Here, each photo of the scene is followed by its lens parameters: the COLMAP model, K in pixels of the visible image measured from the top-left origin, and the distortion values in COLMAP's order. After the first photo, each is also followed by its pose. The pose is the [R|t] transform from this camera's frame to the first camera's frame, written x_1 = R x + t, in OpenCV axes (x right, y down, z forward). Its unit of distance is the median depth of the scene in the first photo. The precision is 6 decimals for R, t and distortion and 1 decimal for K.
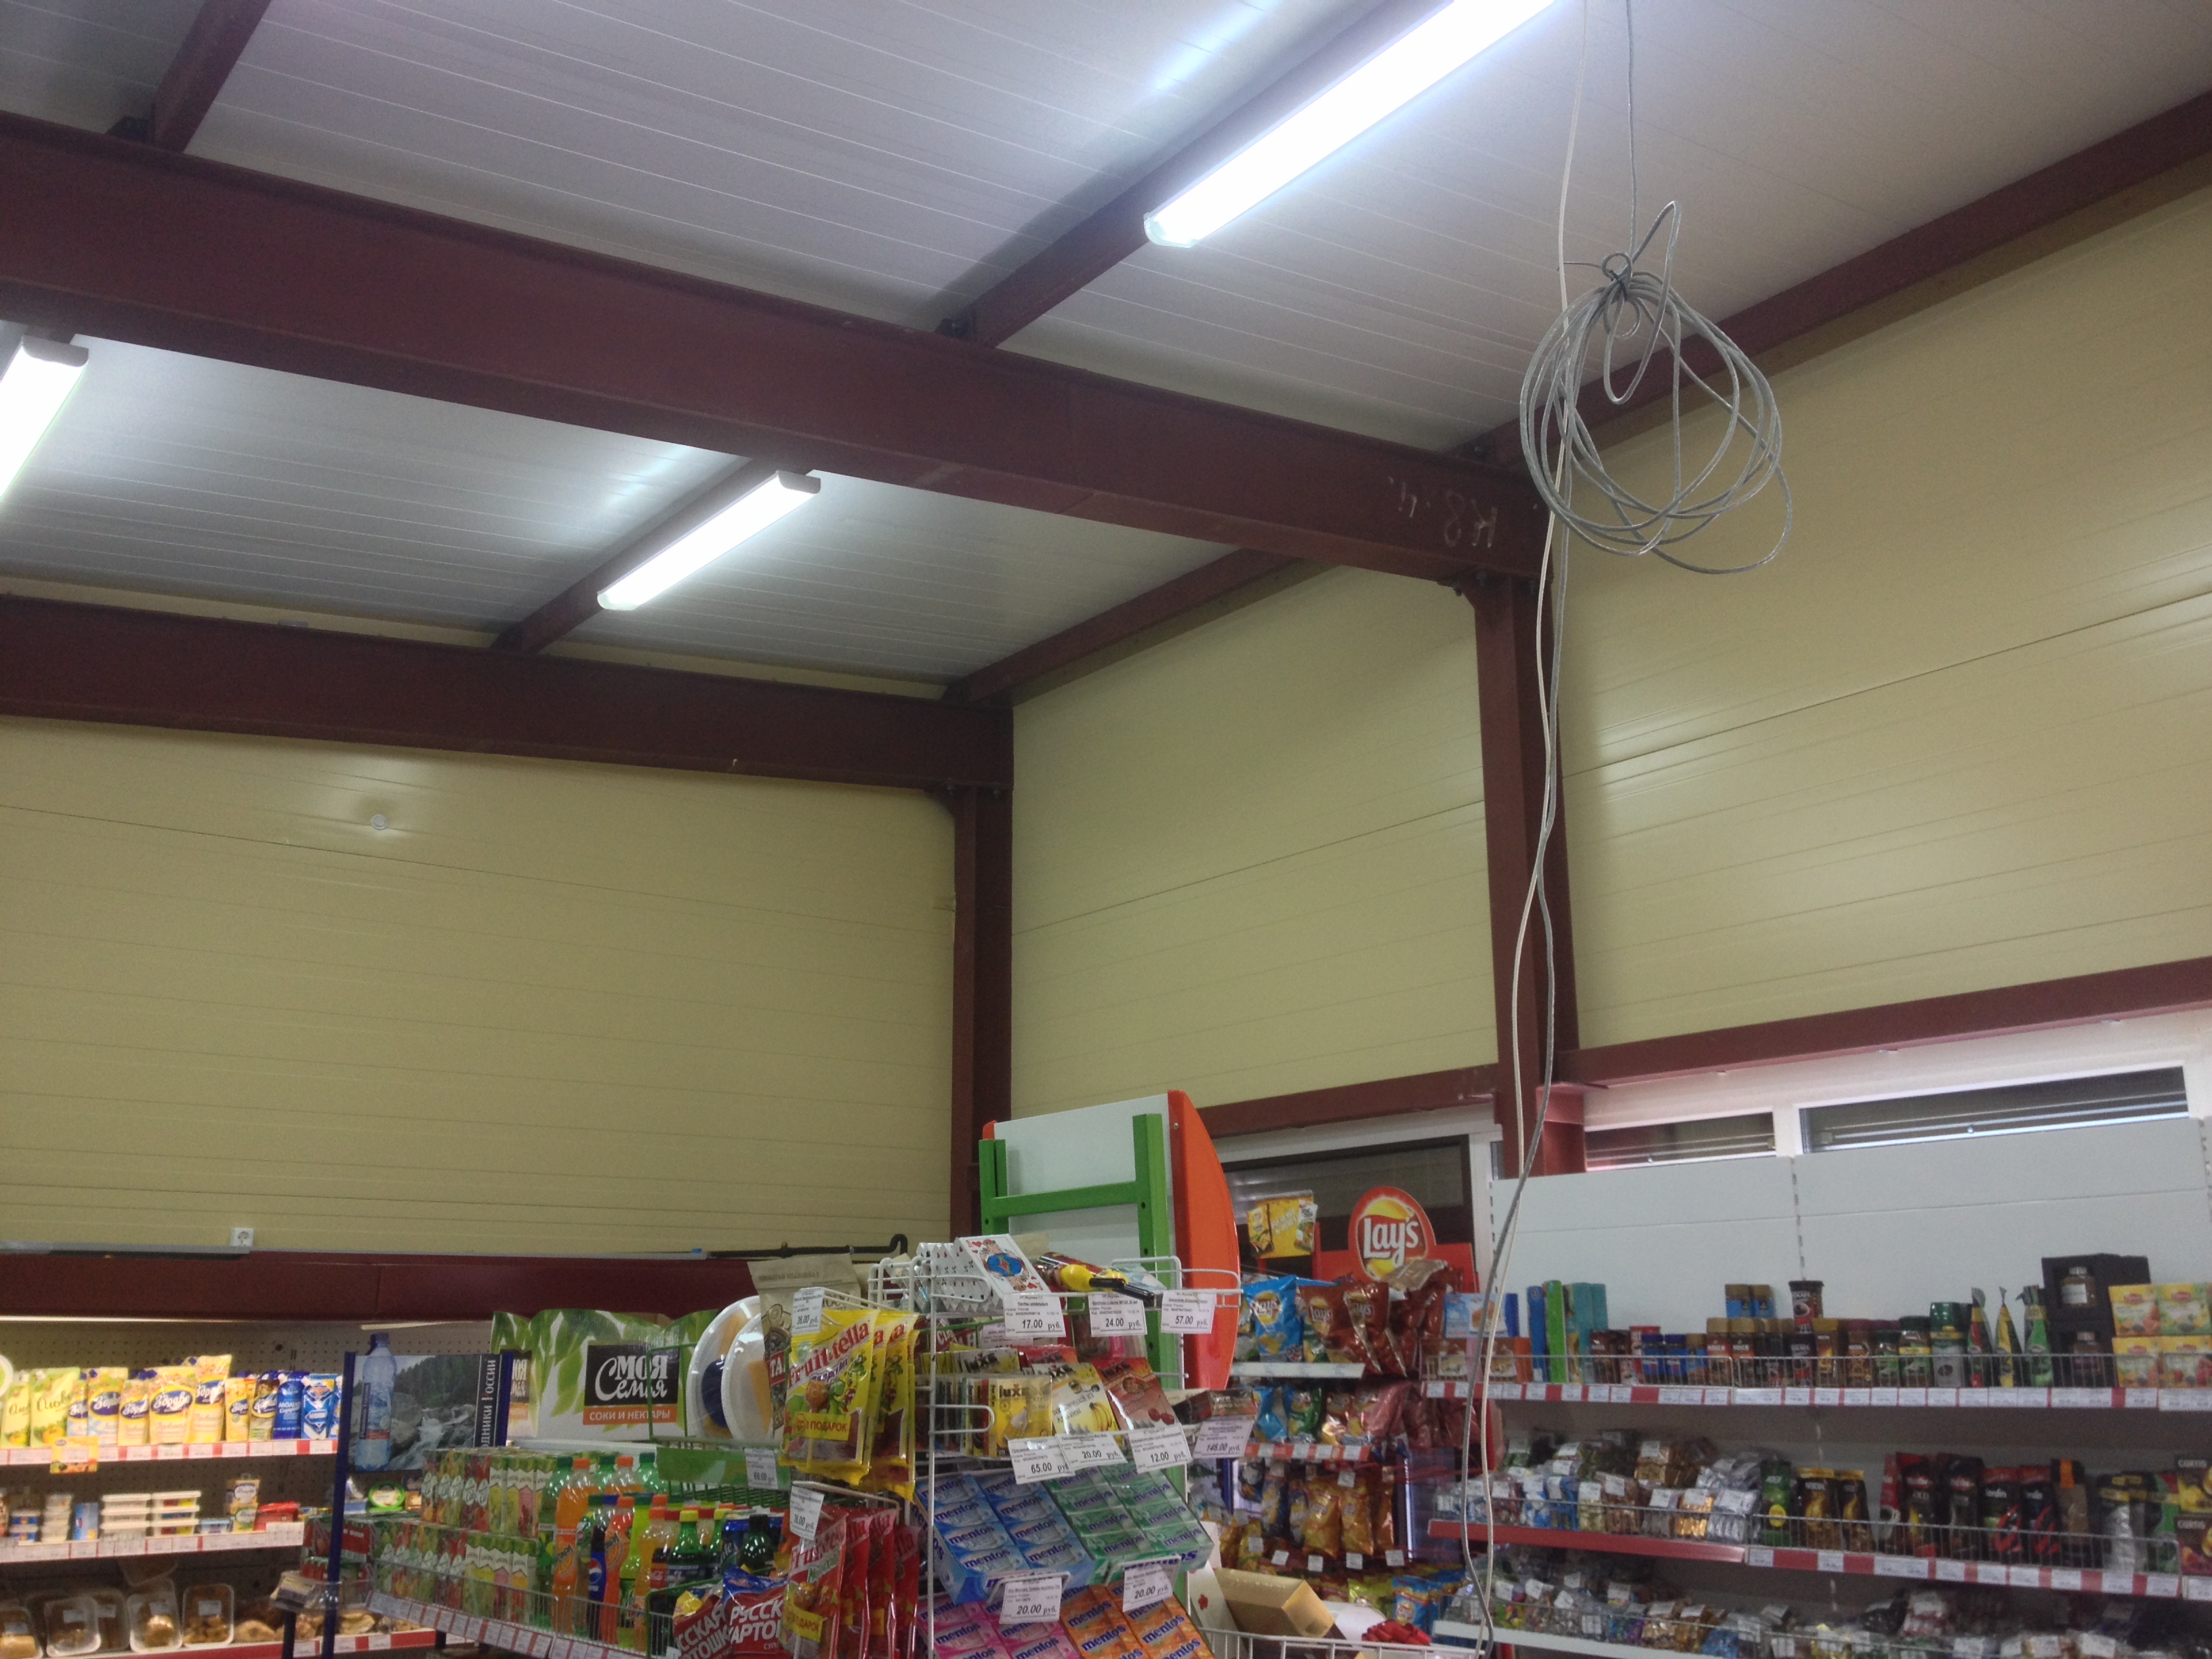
lens RADIAL K [[2109.1, 0, 1102.0], [0, 2109.1, 839.2], [0, 0, 1]] dist [0.050691, -0.062619]
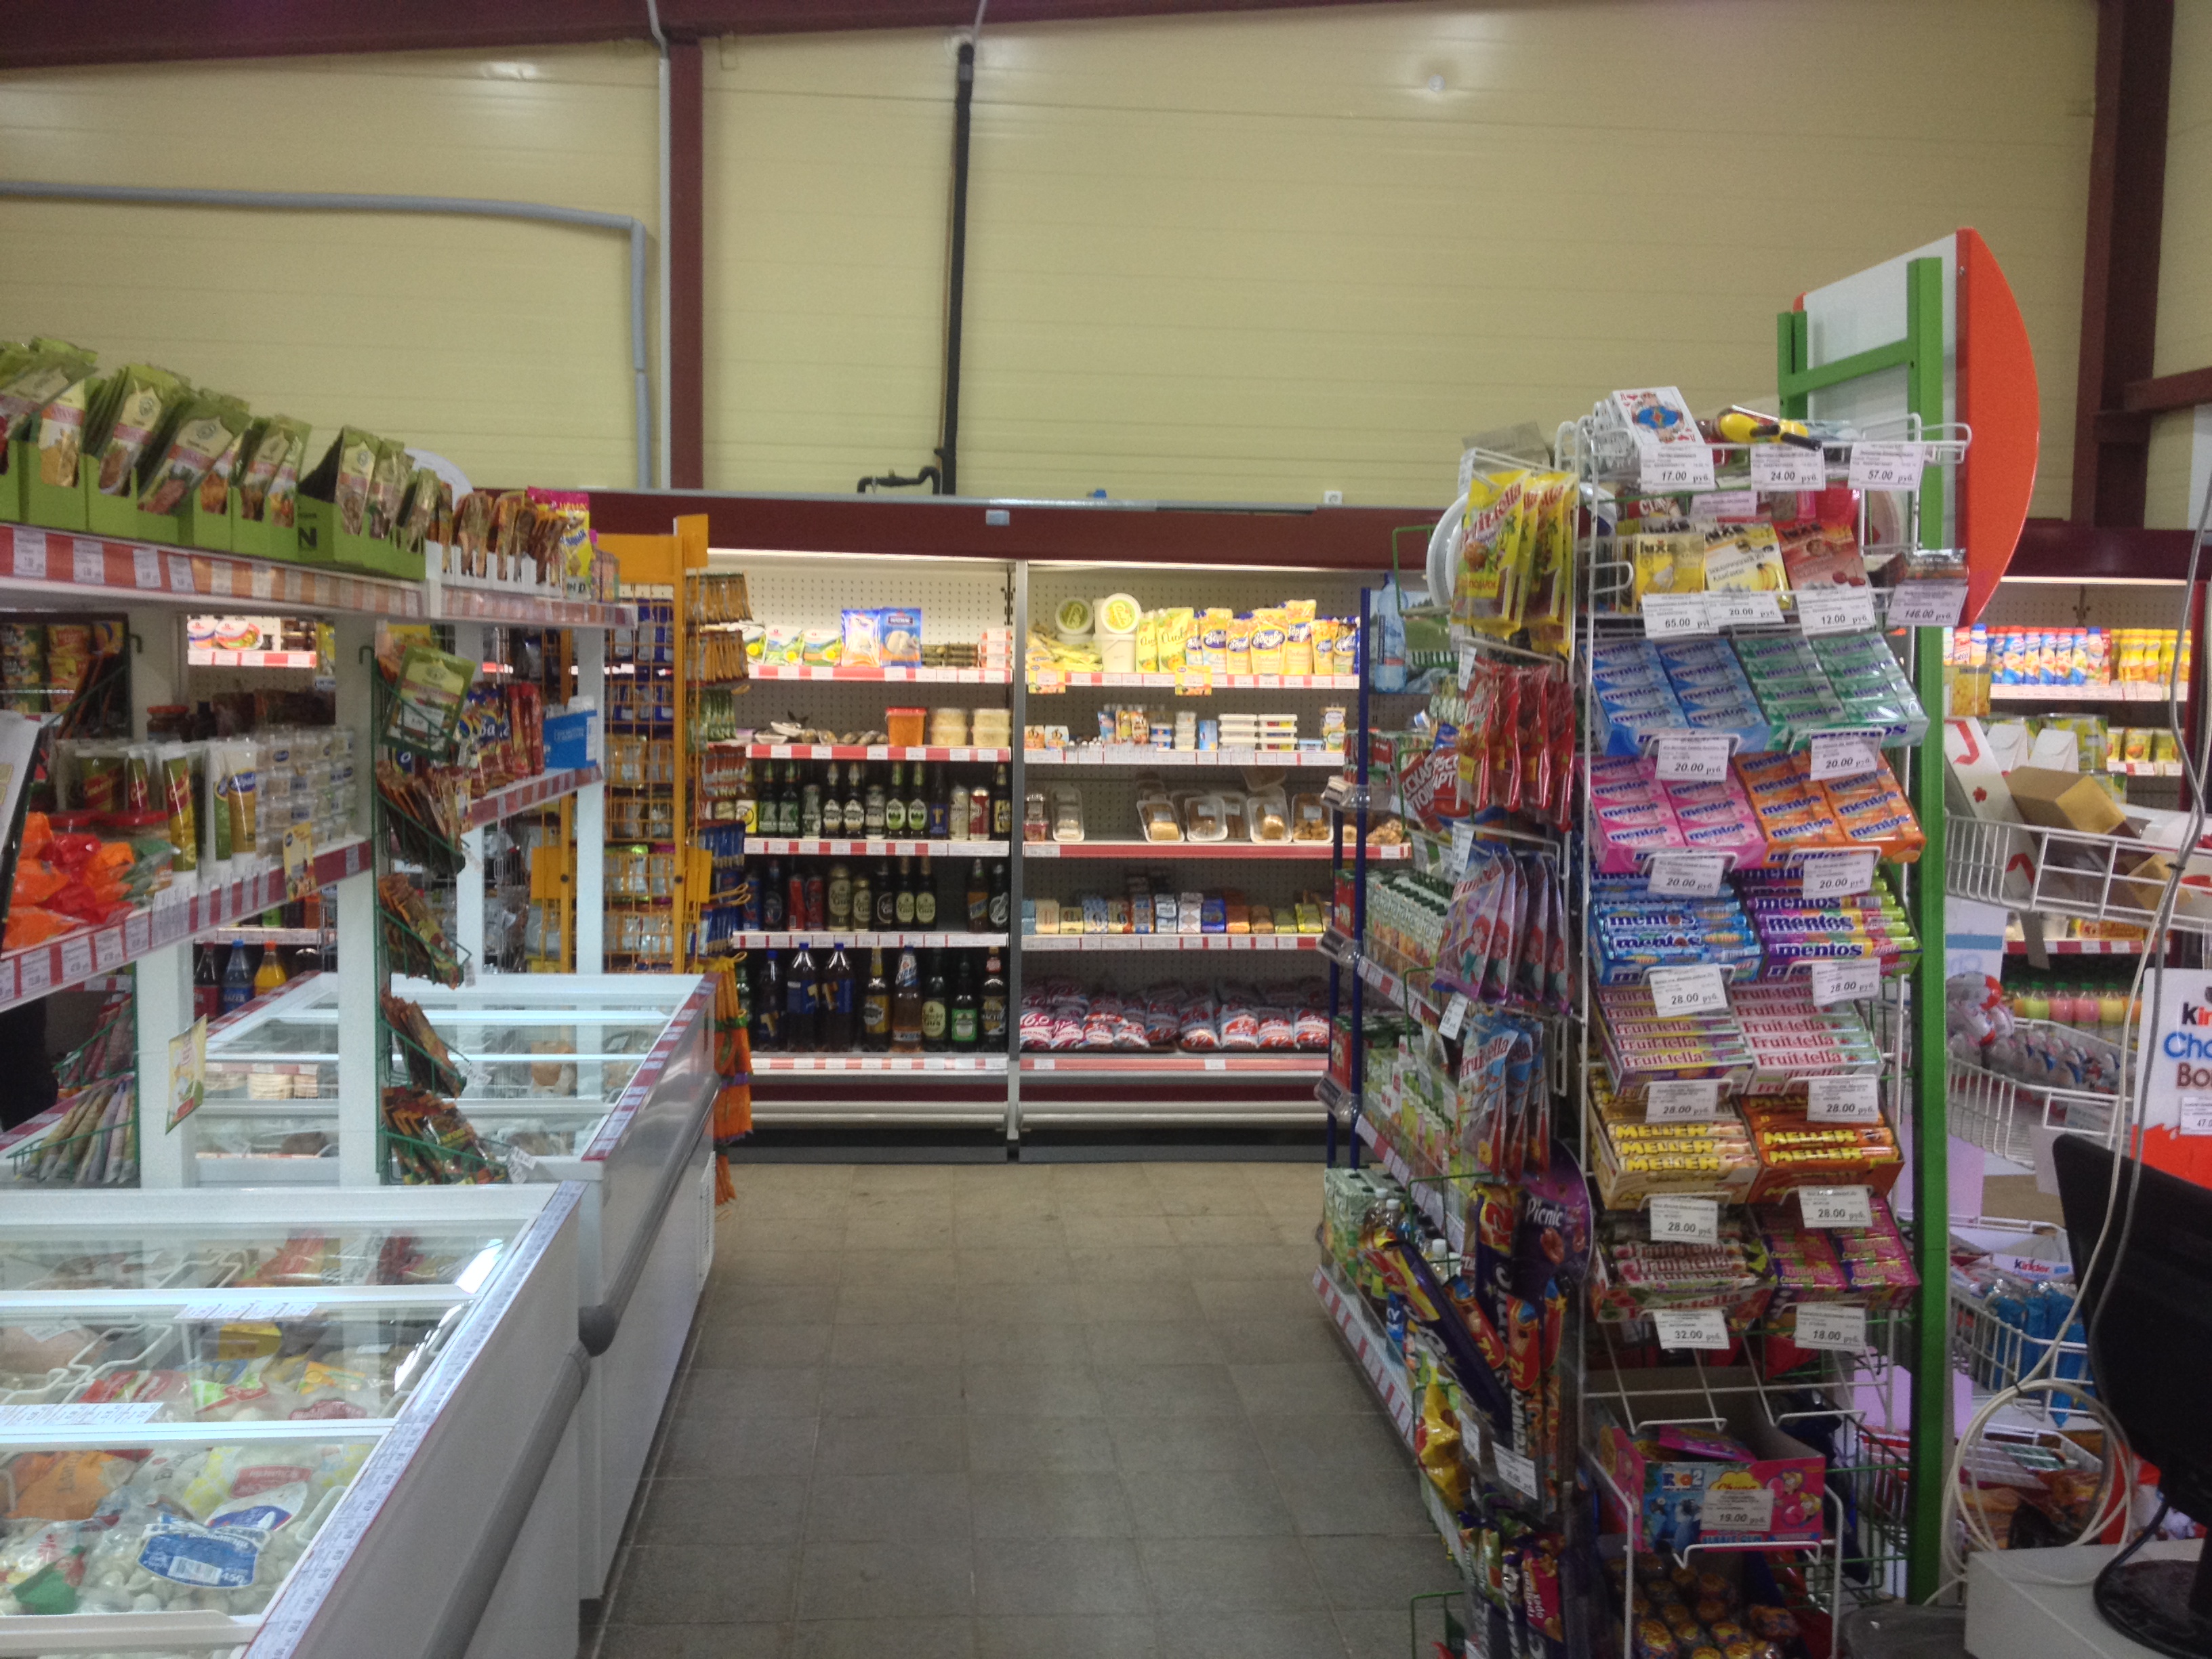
lens RADIAL K [[2083.7, 0, 1094.4], [0, 2083.7, 831.0], [0, 0, 1]] dist [0.082926, -0.139433]
pose [[0.848417, 0.065376, -0.525275, 0.093073], [0.107036, 0.950655, 0.291202, 0.029631], [0.518393, -0.303284, 0.799554, 0.026146]]
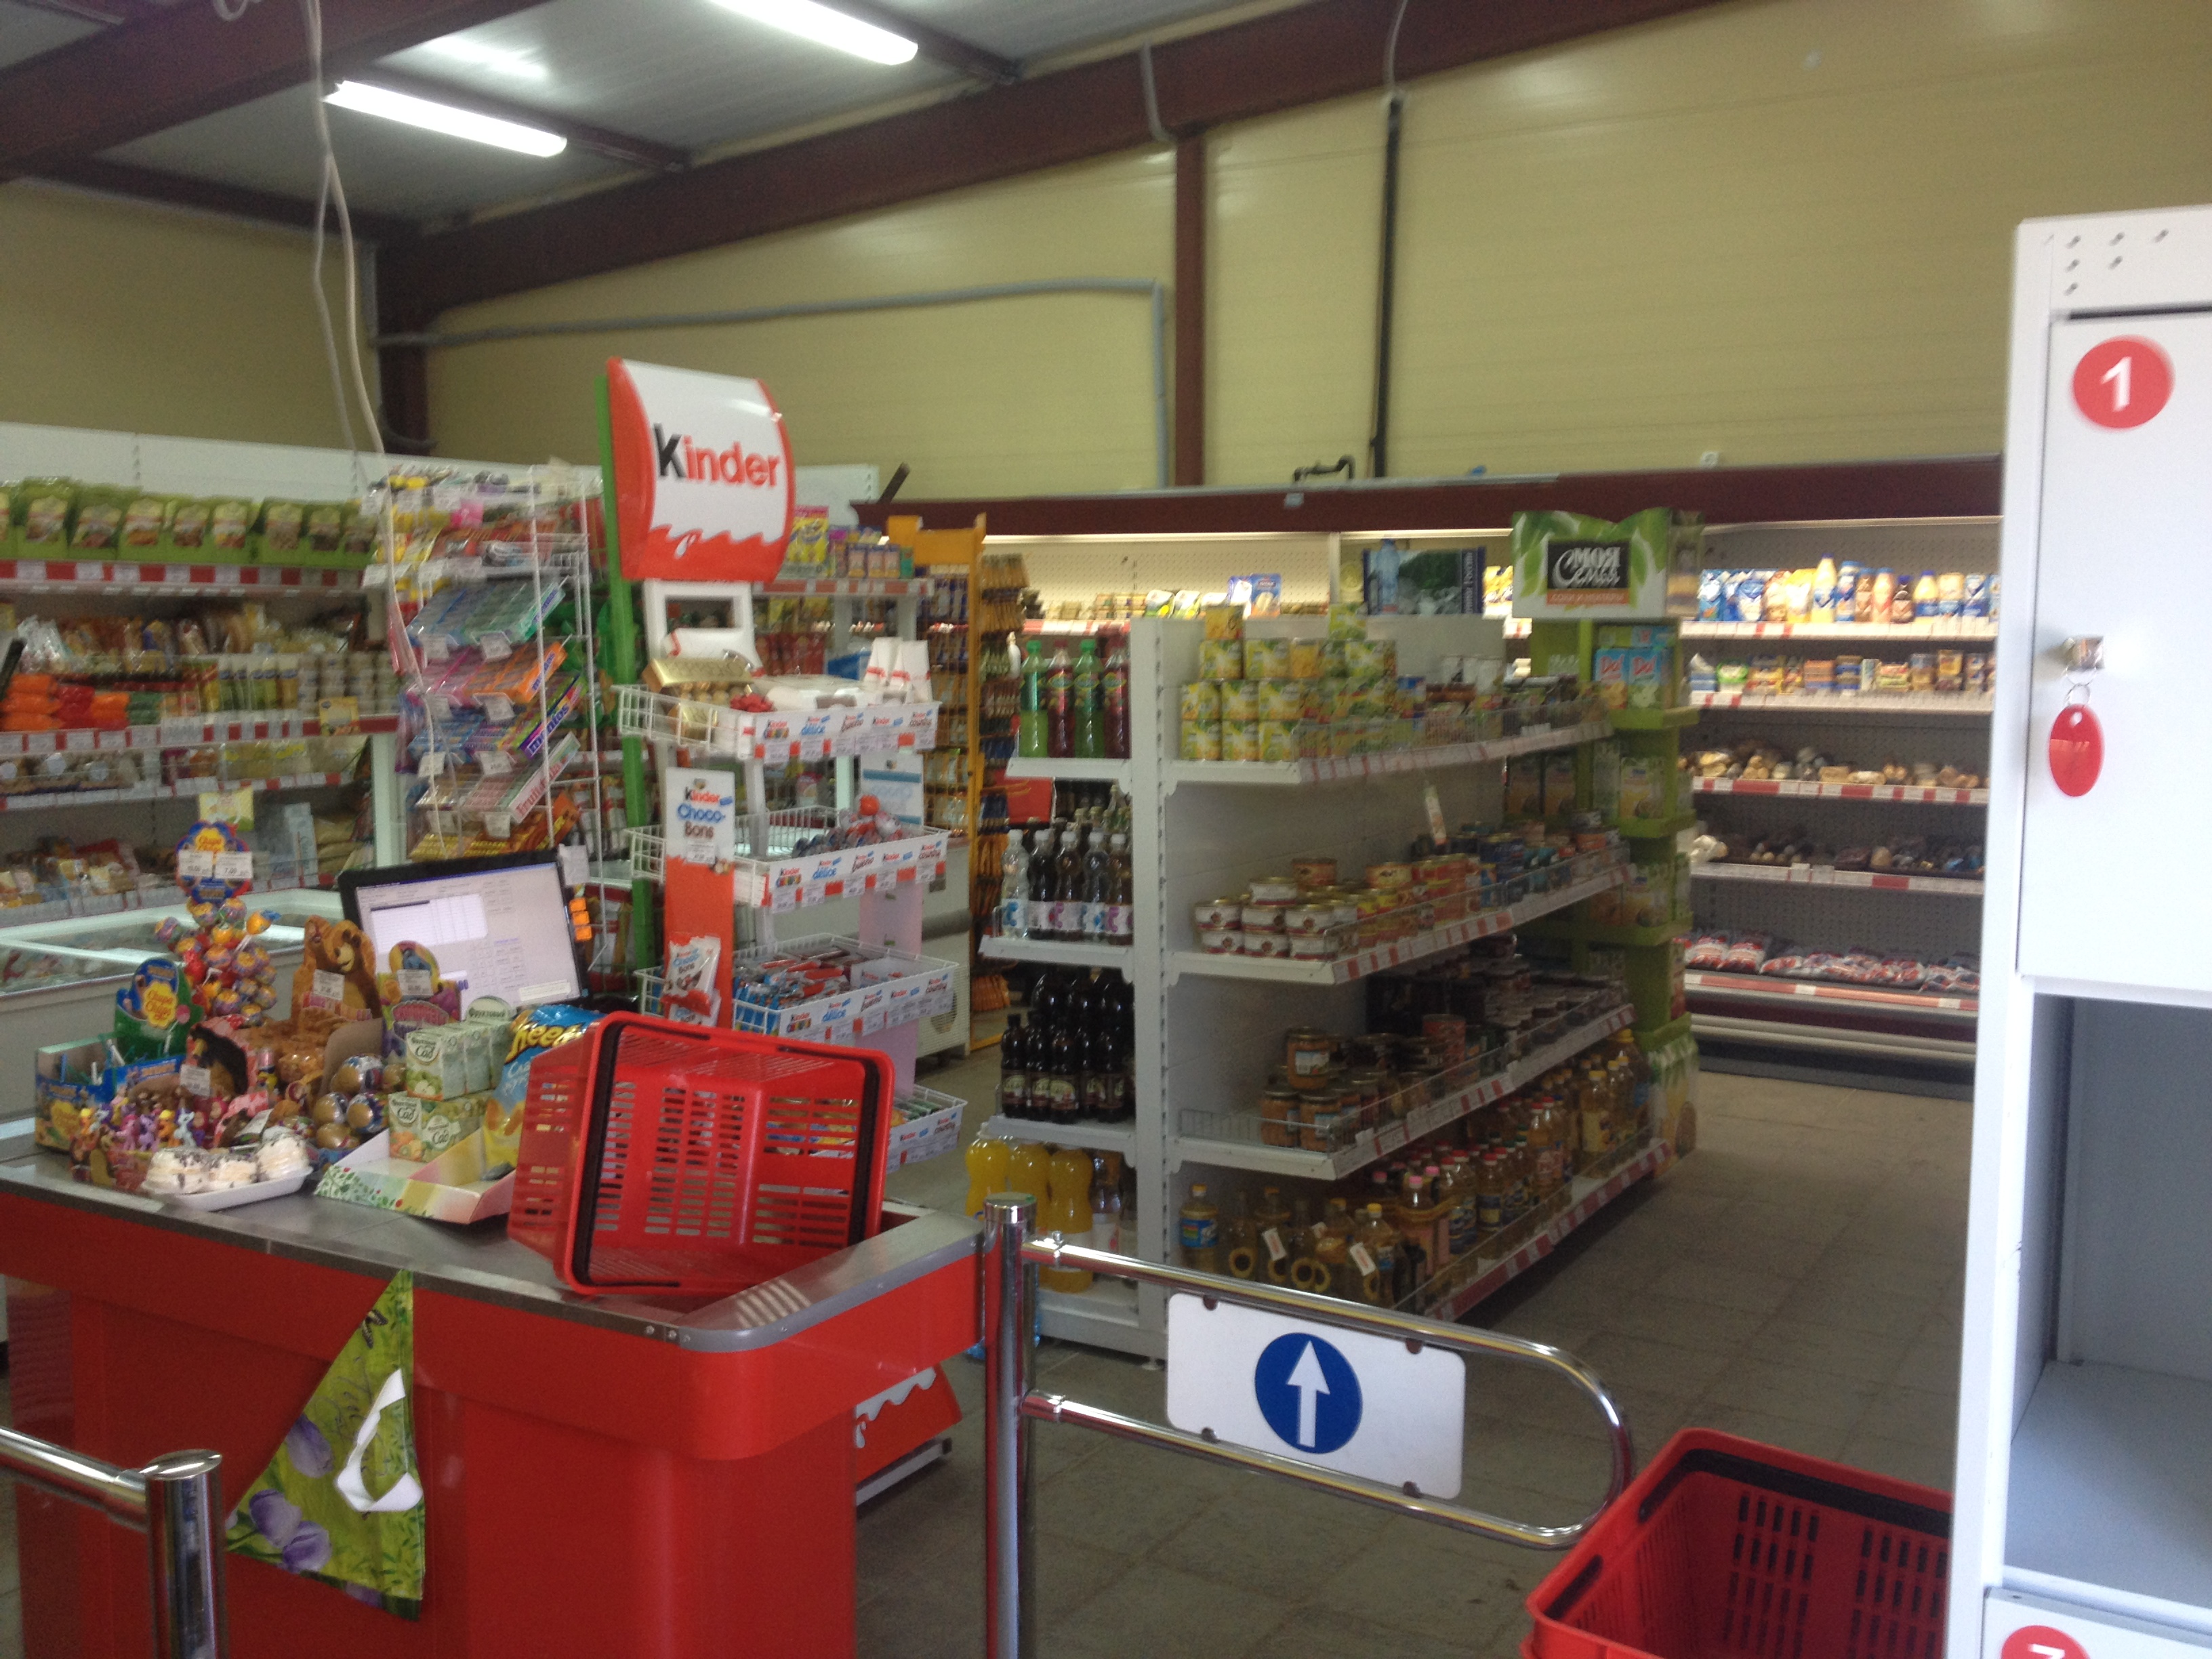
lens RADIAL K [[2083.7, 0, 1094.4], [0, 2083.7, 831.0], [0, 0, 1]] dist [0.082926, -0.139433]
pose [[0.366325, 0.102278, -0.924849, 0.762743], [0.224219, 0.954949, 0.194418, 0.105912], [0.903068, -0.278589, 0.326889, 0.330657]]
